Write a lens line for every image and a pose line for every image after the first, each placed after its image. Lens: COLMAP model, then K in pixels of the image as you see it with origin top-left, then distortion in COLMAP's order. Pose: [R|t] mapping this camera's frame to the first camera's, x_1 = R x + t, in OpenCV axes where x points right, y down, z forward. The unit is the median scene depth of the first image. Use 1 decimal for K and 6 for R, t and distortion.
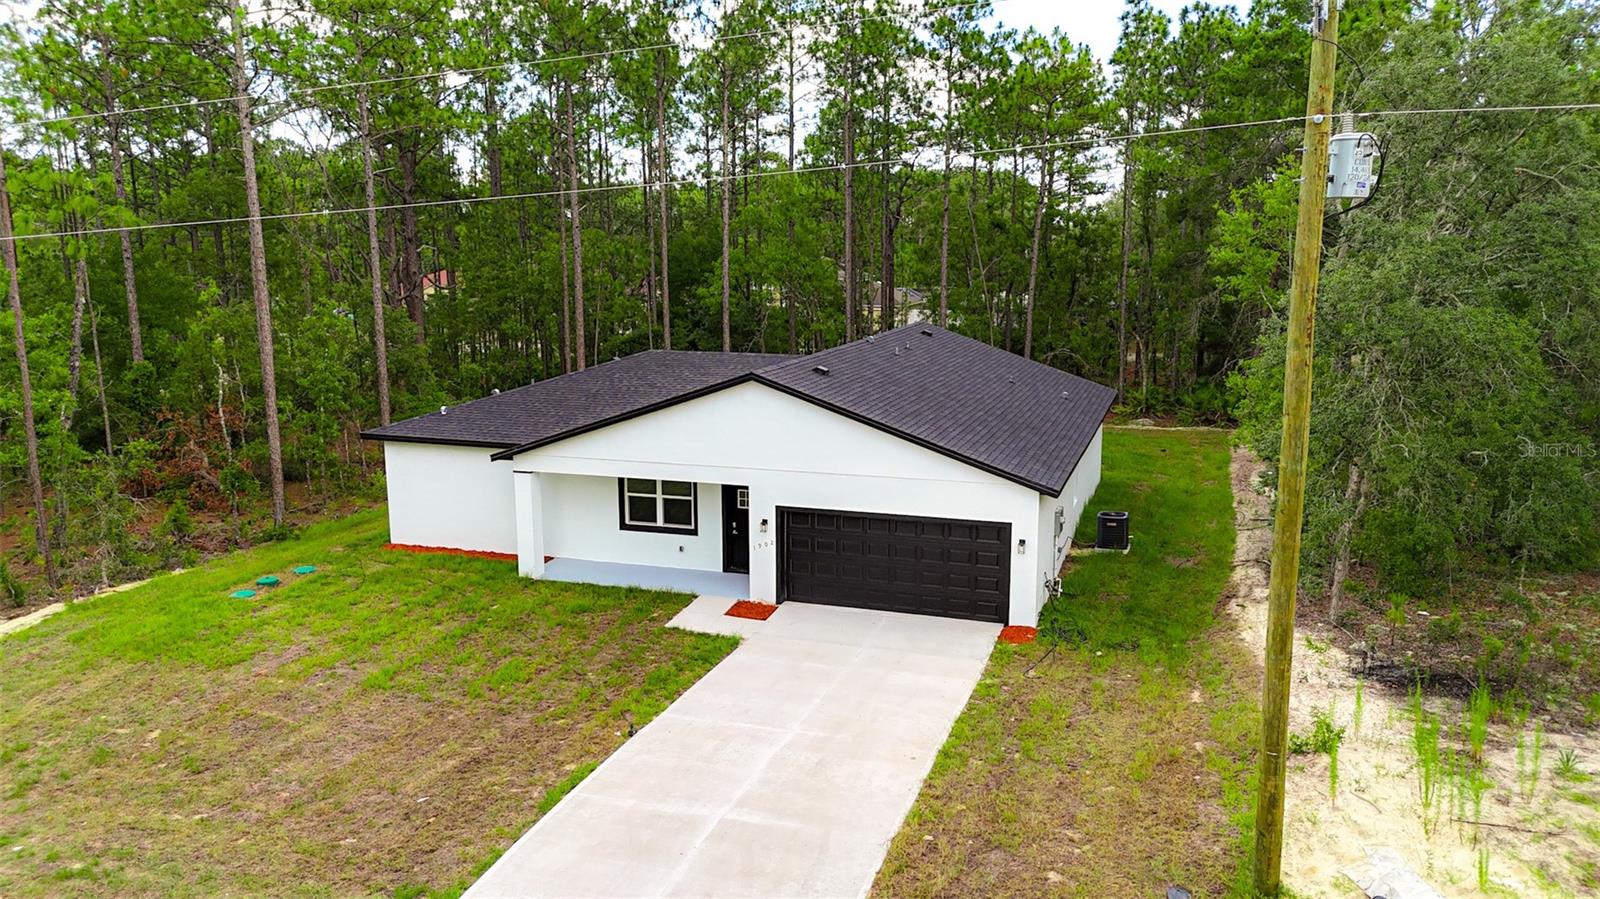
lens RADIAL K [[1189.3, 0, 797.9], [0, 1189.3, 434.4], [0, 0, 1]] dist [0.058643, -0.075726]
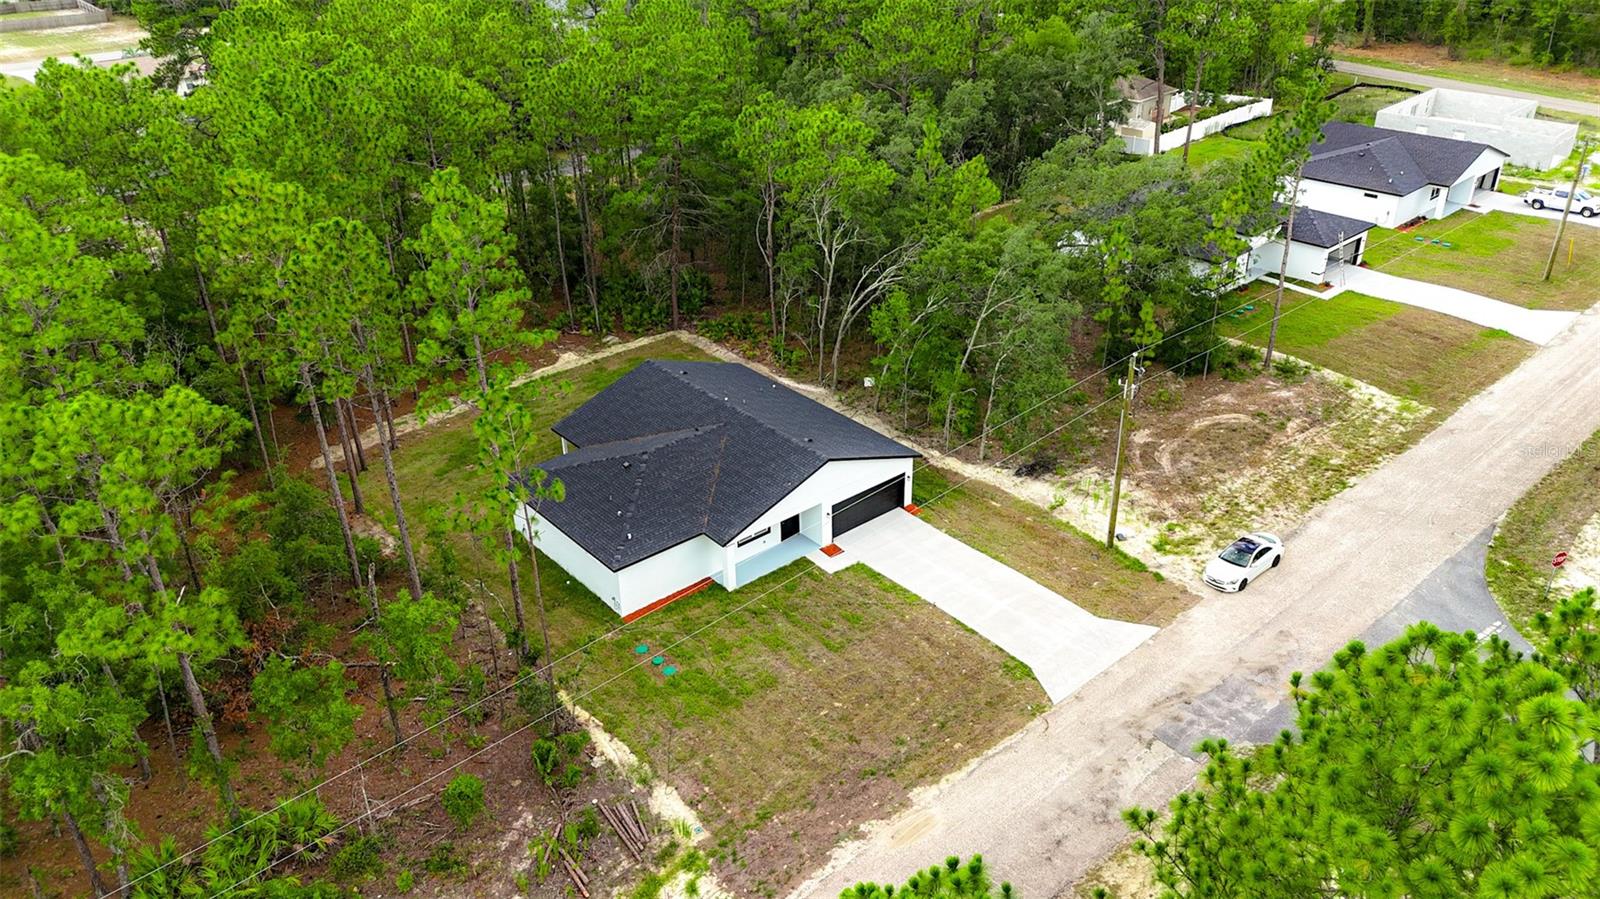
lens RADIAL K [[1189.3, 0, 797.9], [0, 1189.3, 434.4], [0, 0, 1]] dist [0.058643, -0.075726]
pose [[0.518910, -0.400365, 0.755275, -1.817221], [0.161708, 0.913562, 0.373170, -0.978341], [-0.839394, -0.071508, 0.538798, -0.178429]]
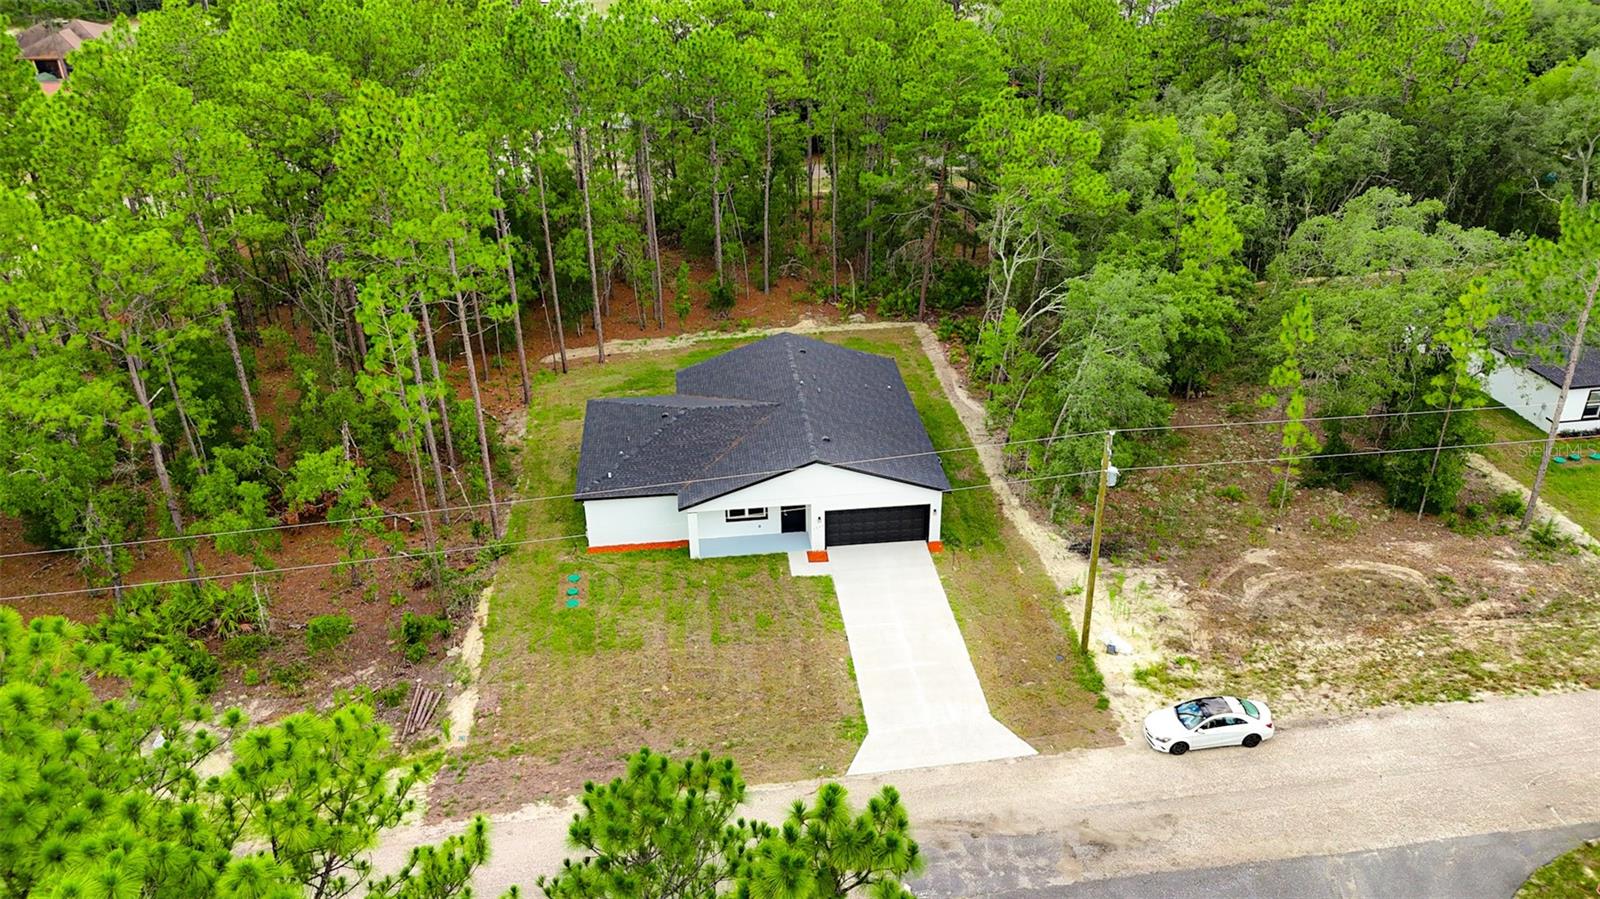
lens RADIAL K [[1175.4, 0, 800.0], [0, 1175.4, 449.5], [0, 0, 1]] dist [0.051709, -0.037733]
pose [[0.907572, -0.202938, 0.367598, -0.876382], [0.080379, 0.943229, 0.322272, -0.786032], [-0.412130, -0.262938, 0.872360, -0.882535]]
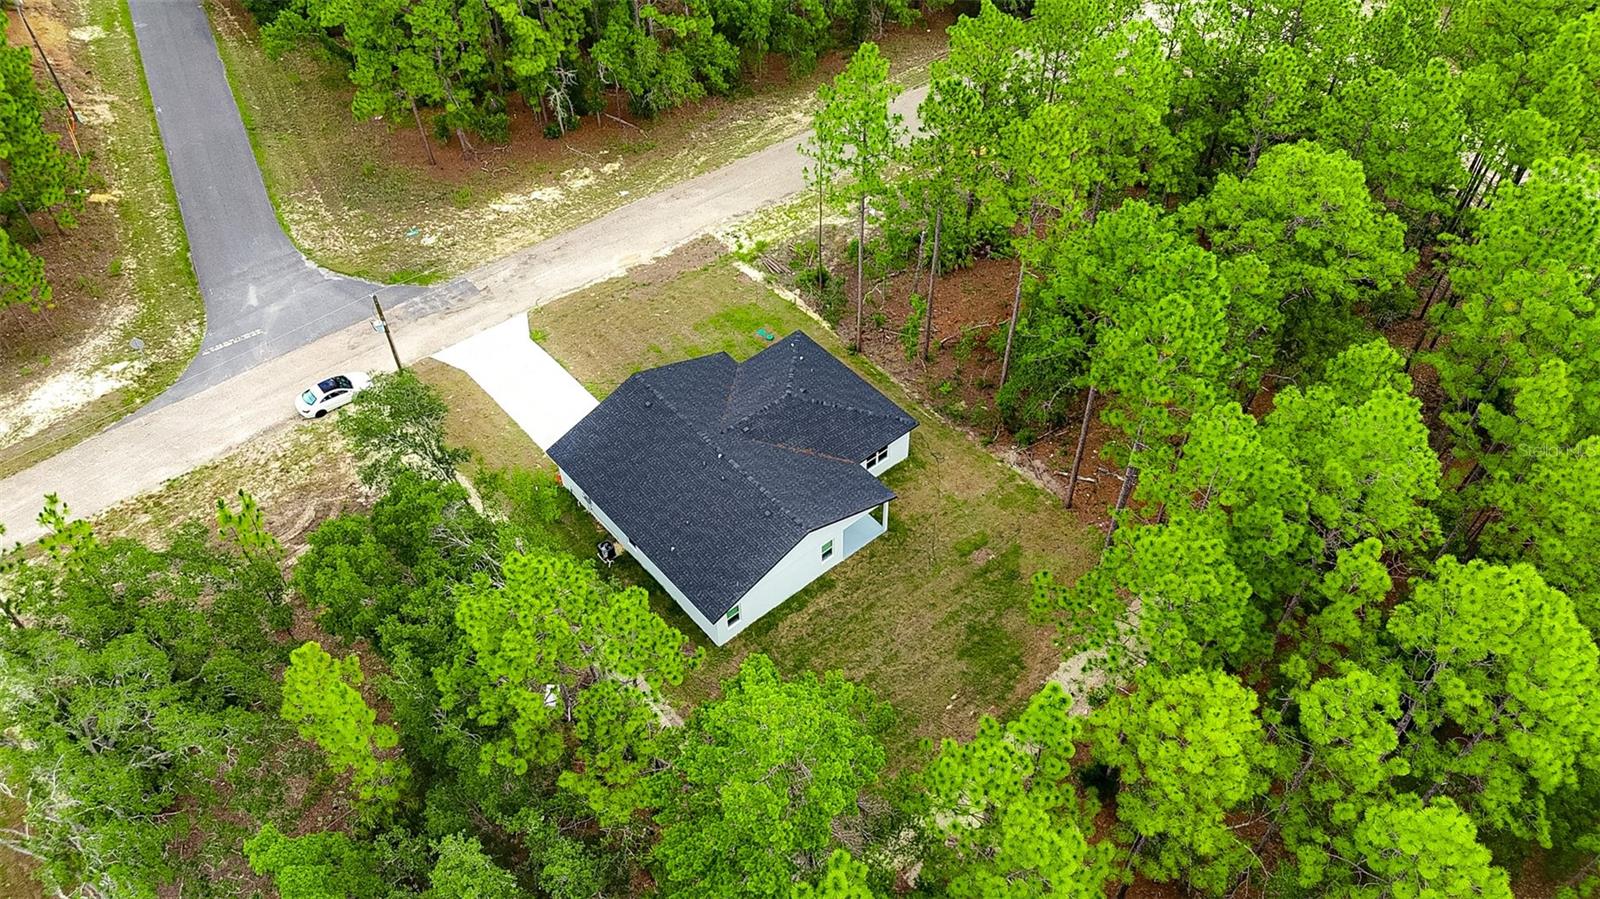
lens RADIAL K [[1164.3, 0, 800.0], [0, 1164.3, 449.5], [0, 0, 1]] dist [0.125632, -0.185432]
pose [[-0.511118, 0.642033, -0.571448, 1.471627], [-0.129915, 0.599506, 0.789756, -2.207987], [0.849636, 0.477898, -0.223008, 2.072756]]
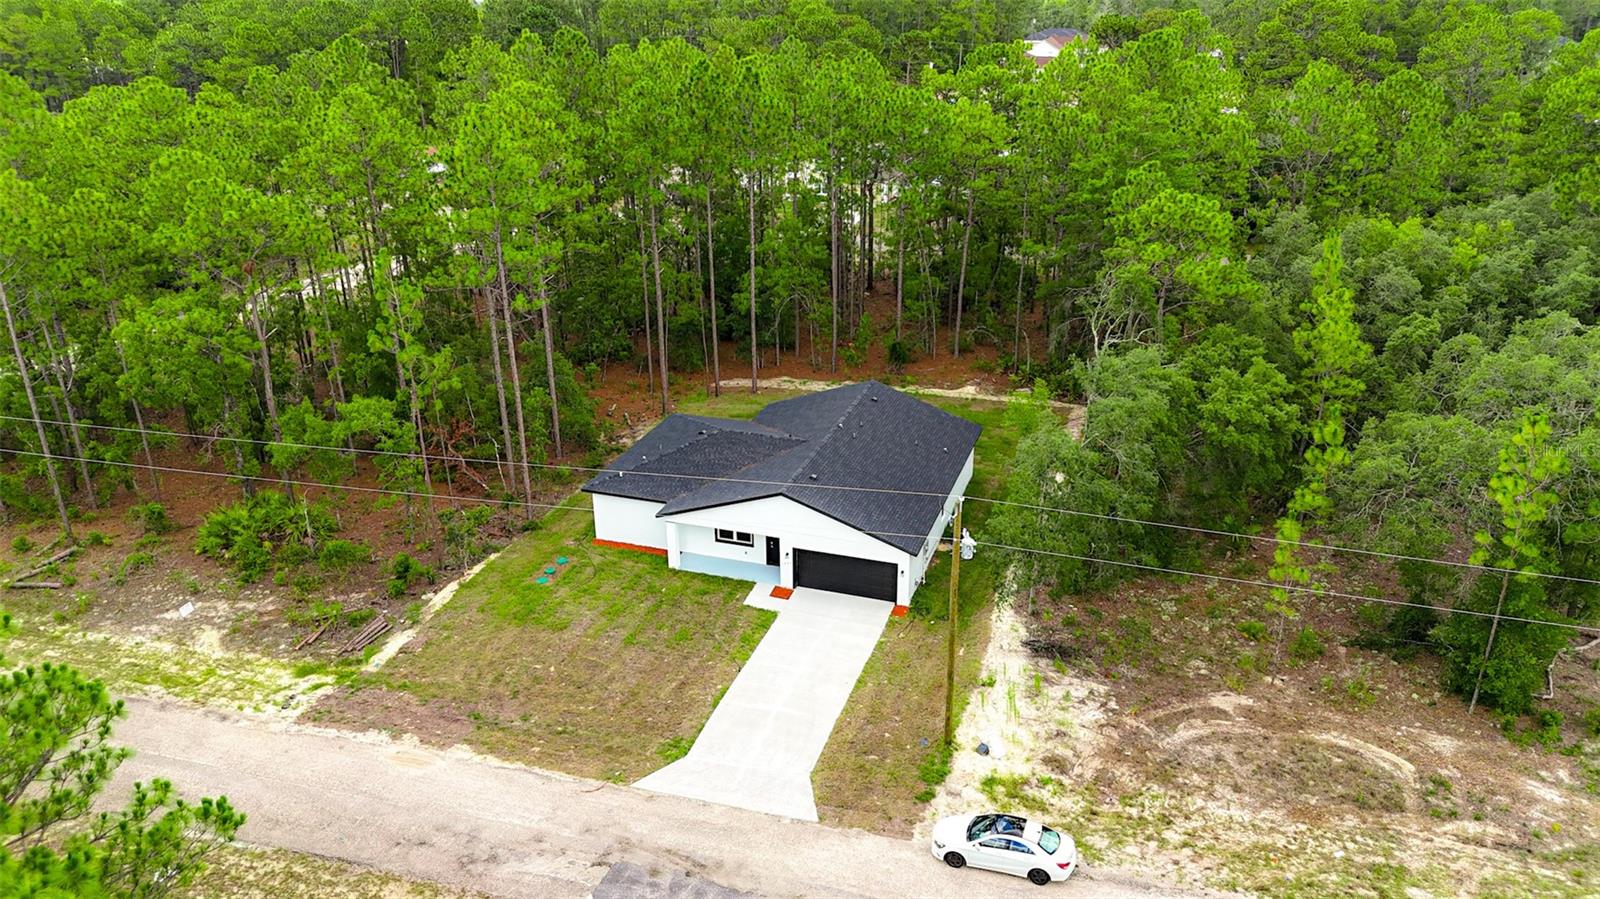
lens RADIAL K [[1175.4, 0, 800.0], [0, 1175.4, 449.5], [0, 0, 1]] dist [0.051709, -0.037733]
pose [[0.999993, -0.003616, -0.000102, -0.004809], [0.003538, 0.971744, 0.236011, -0.649807], [-0.000754, -0.236009, 0.971750, -1.088267]]
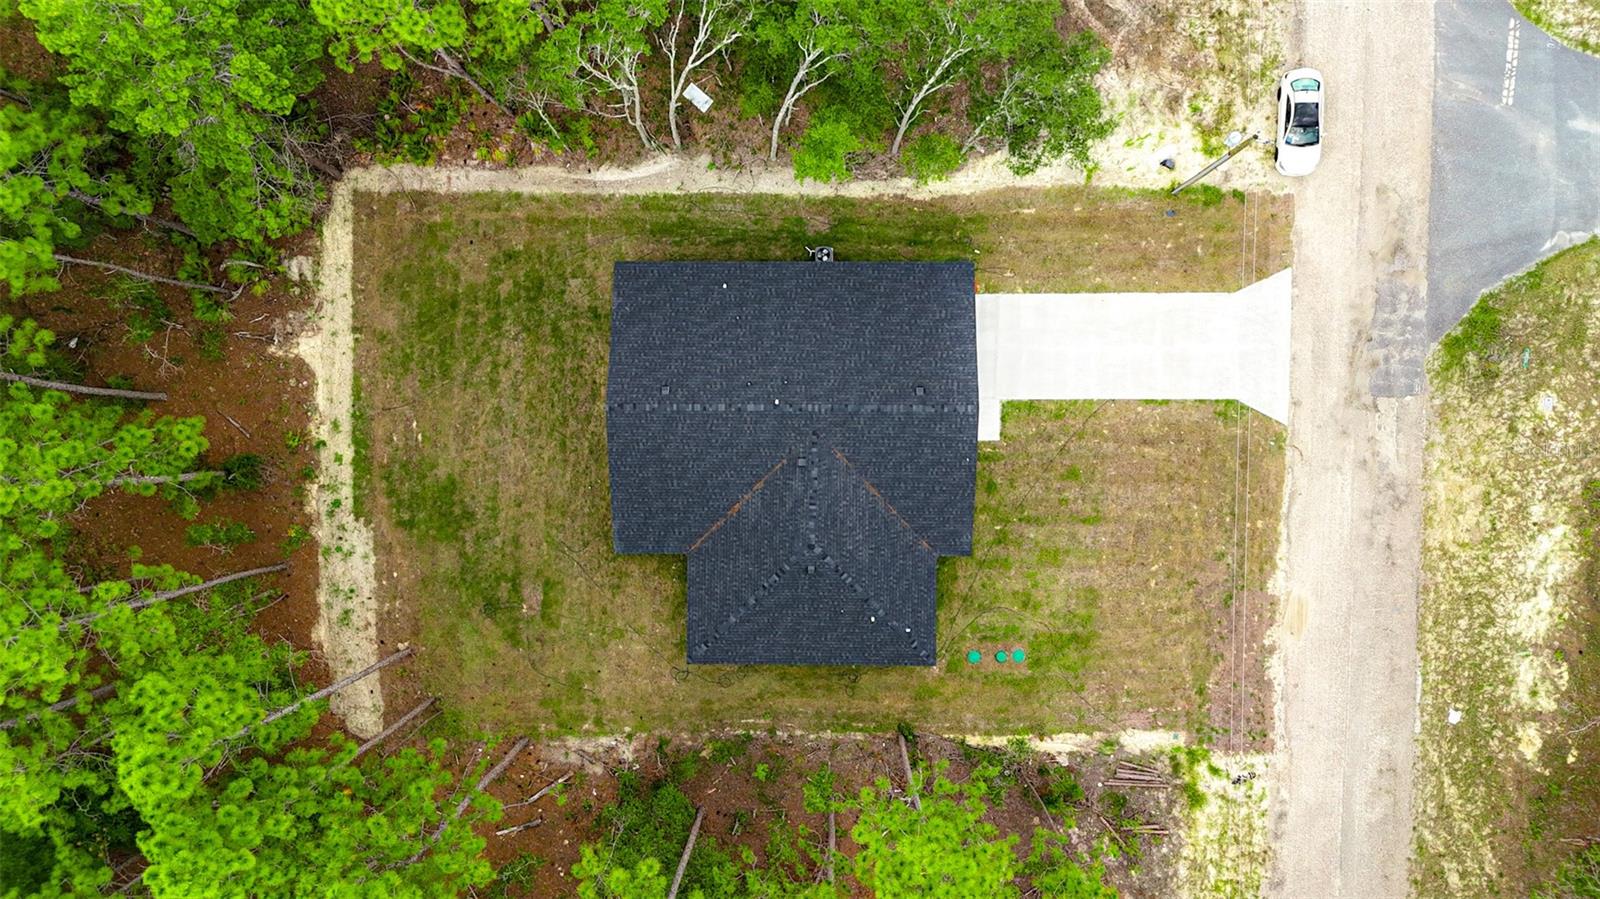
lens RADIAL K [[1175.4, 0, 800.0], [0, 1175.4, 449.5], [0, 0, 1]] dist [0.051709, -0.037733]
pose [[-0.320134, -0.947343, -0.007406, 0.006246], [0.176826, -0.067431, 0.981929, -2.100380], [-0.930724, 0.313039, 0.189102, 0.953258]]
